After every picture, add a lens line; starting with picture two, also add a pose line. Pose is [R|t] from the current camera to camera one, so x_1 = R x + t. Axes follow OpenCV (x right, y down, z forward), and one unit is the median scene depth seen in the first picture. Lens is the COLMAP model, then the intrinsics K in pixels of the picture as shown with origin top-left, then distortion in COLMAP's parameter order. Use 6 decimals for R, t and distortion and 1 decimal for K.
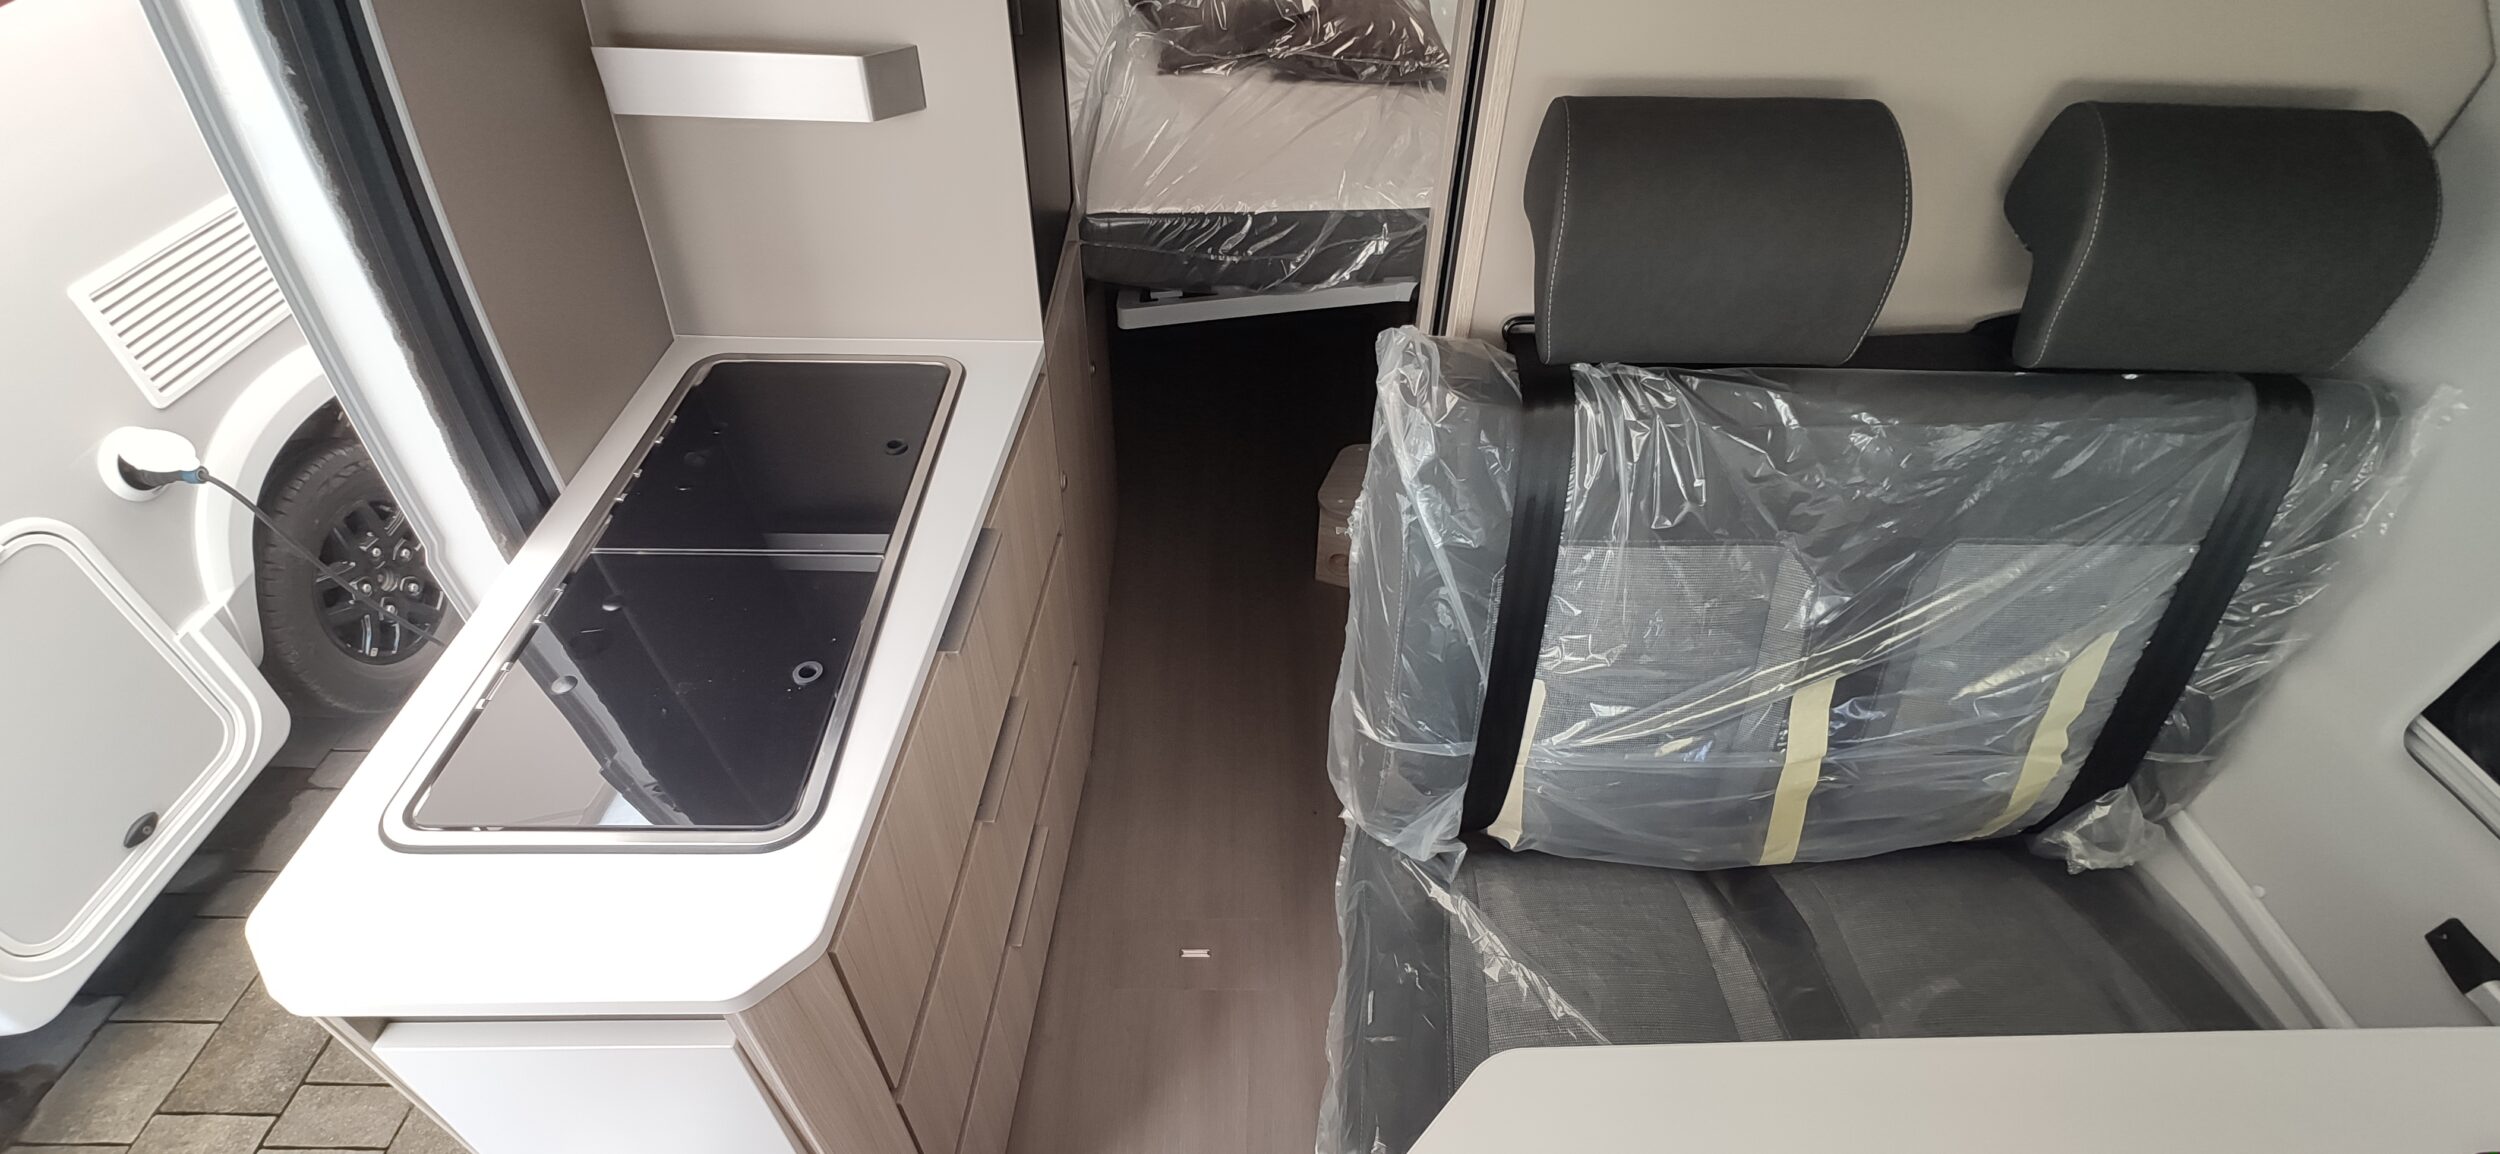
lens RADIAL K [[1089.8, 0, 1257.9], [0, 1089.8, 582.6], [0, 0, 1]] dist [-0.054349, 0.042984]
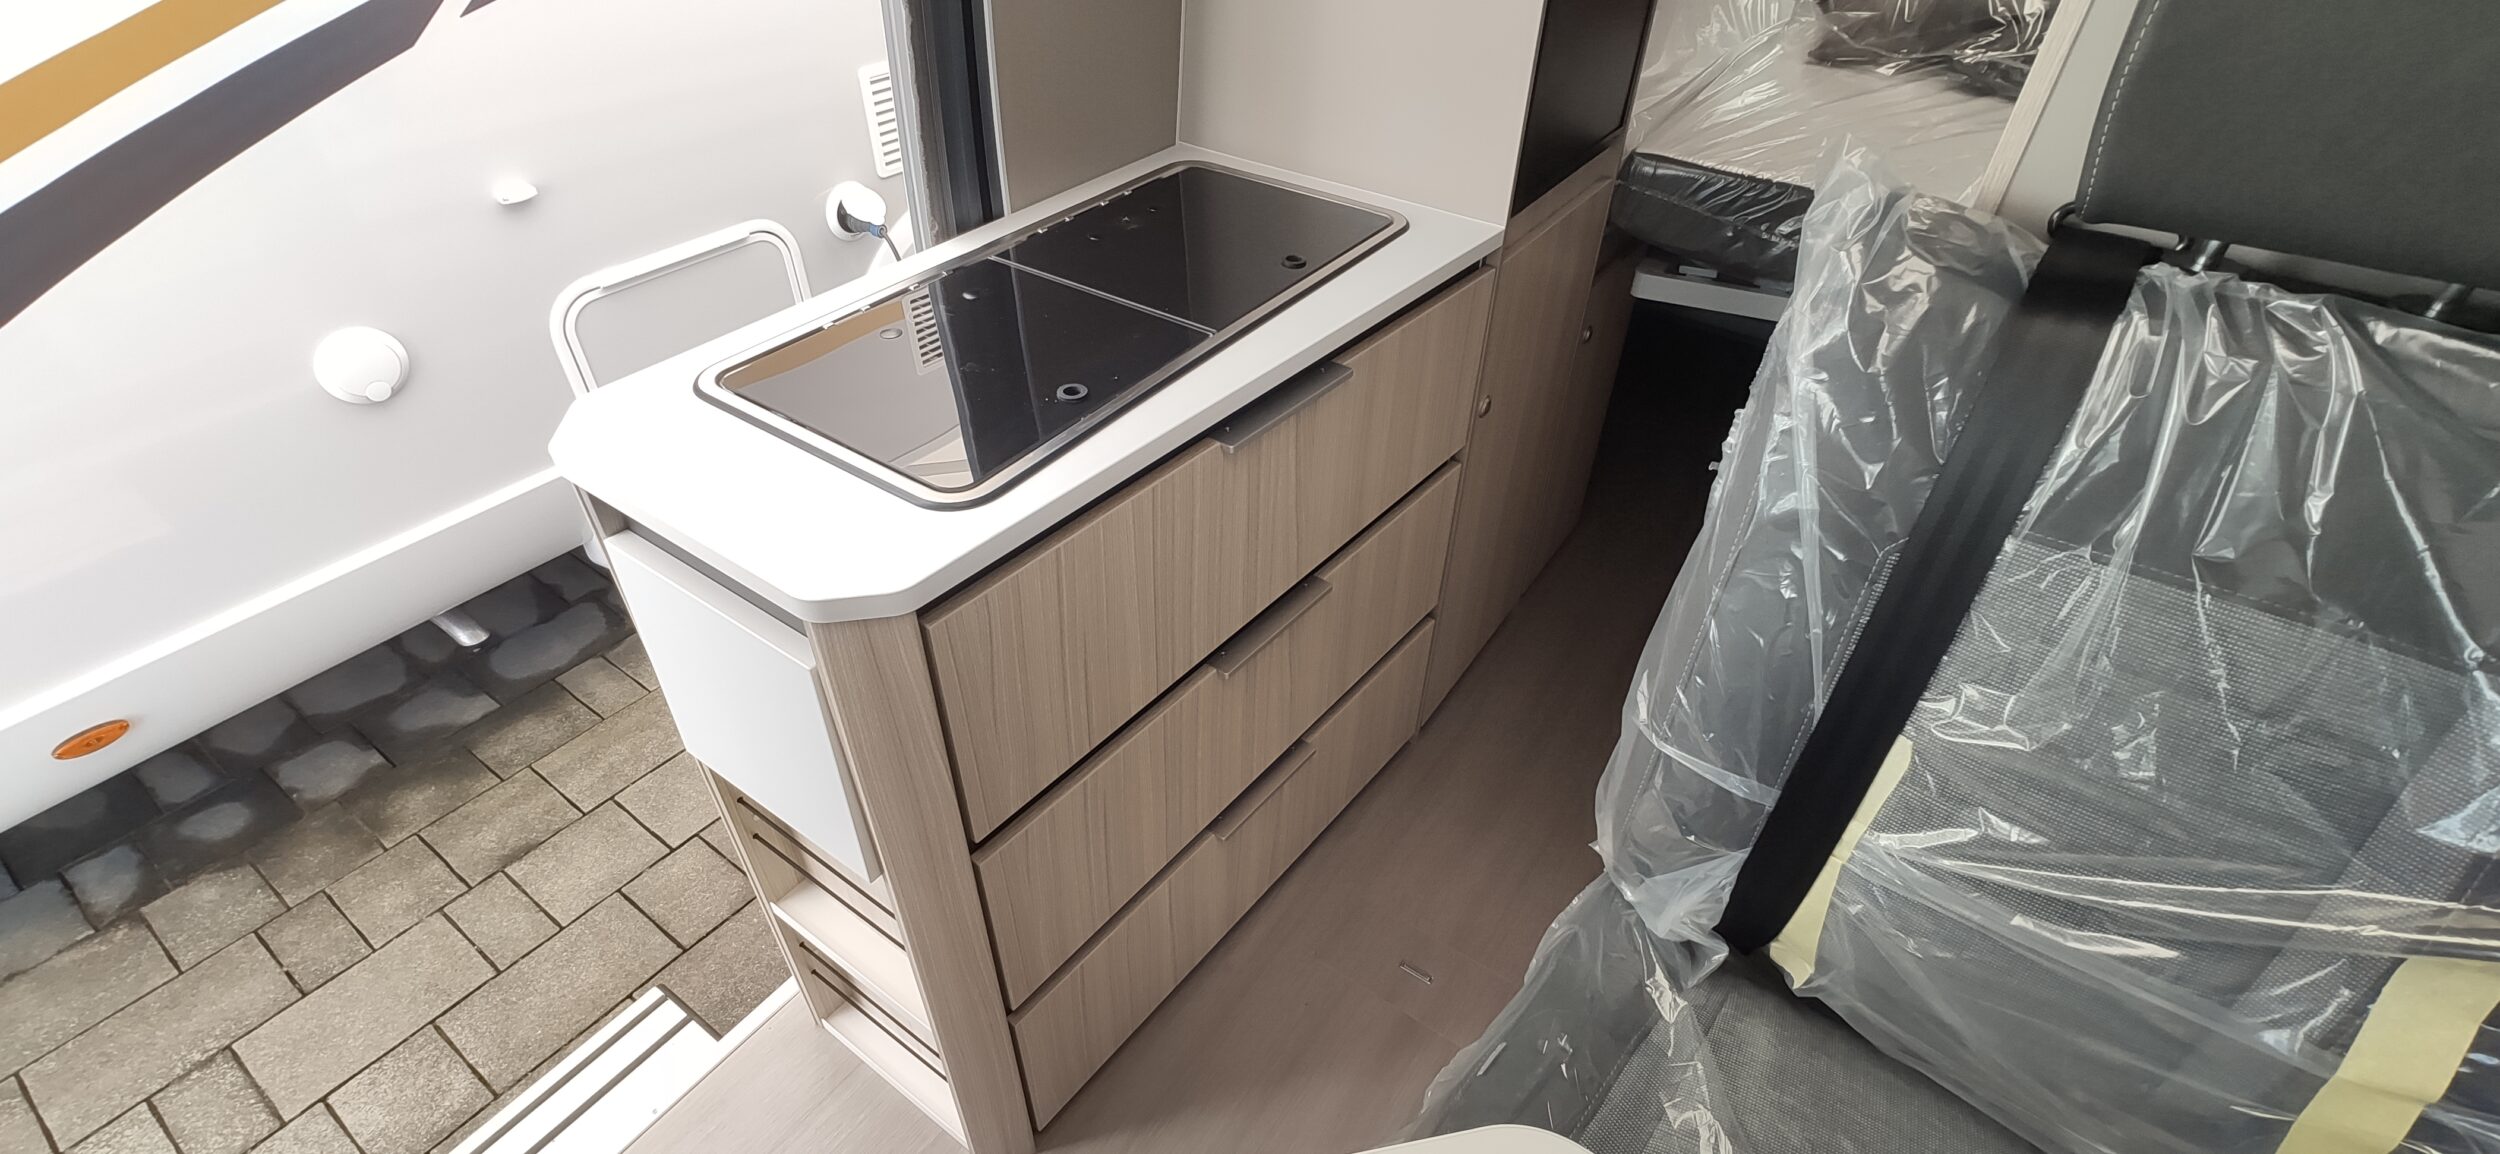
lens RADIAL K [[1089.8, 0, 1257.9], [0, 1089.8, 582.6], [0, 0, 1]] dist [-0.054349, 0.042984]
pose [[0.817603, 0.359449, -0.449801, 0.170273], [-0.387806, 0.921211, 0.031251, 0.117550], [0.425595, 0.148885, 0.892582, 0.197288]]
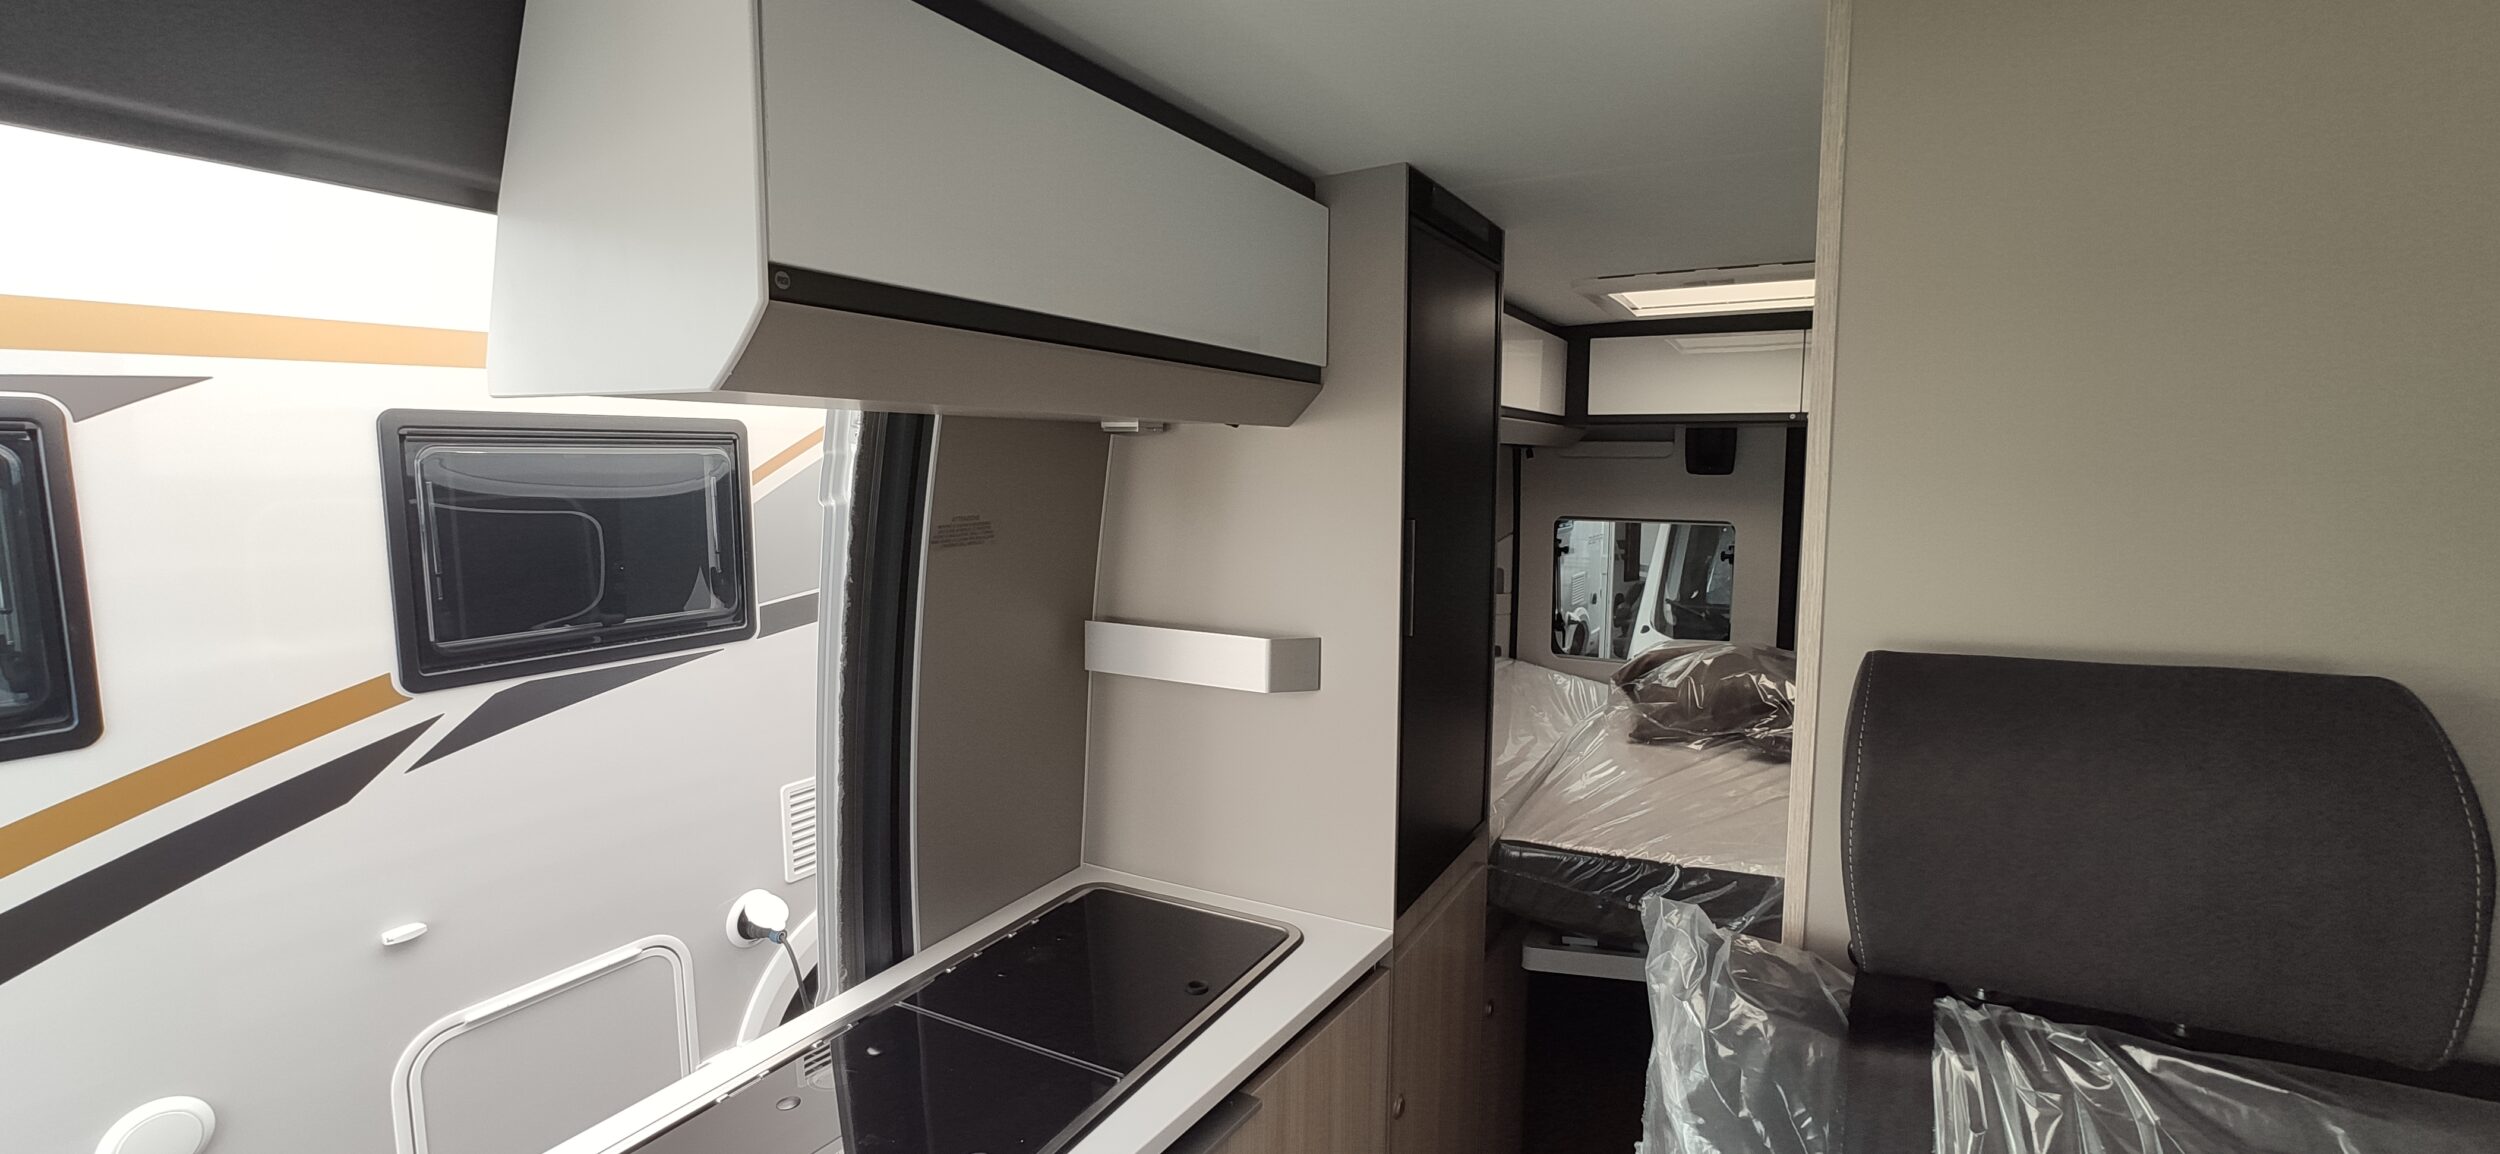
lens RADIAL K [[1089.8, 0, 1257.9], [0, 1089.8, 582.6], [0, 0, 1]] dist [-0.054349, 0.042984]
pose [[0.872605, 0.025440, -0.487764, 0.187243], [-0.308787, 0.802483, -0.510561, 0.064700], [0.378434, 0.596133, 0.708105, 0.120261]]
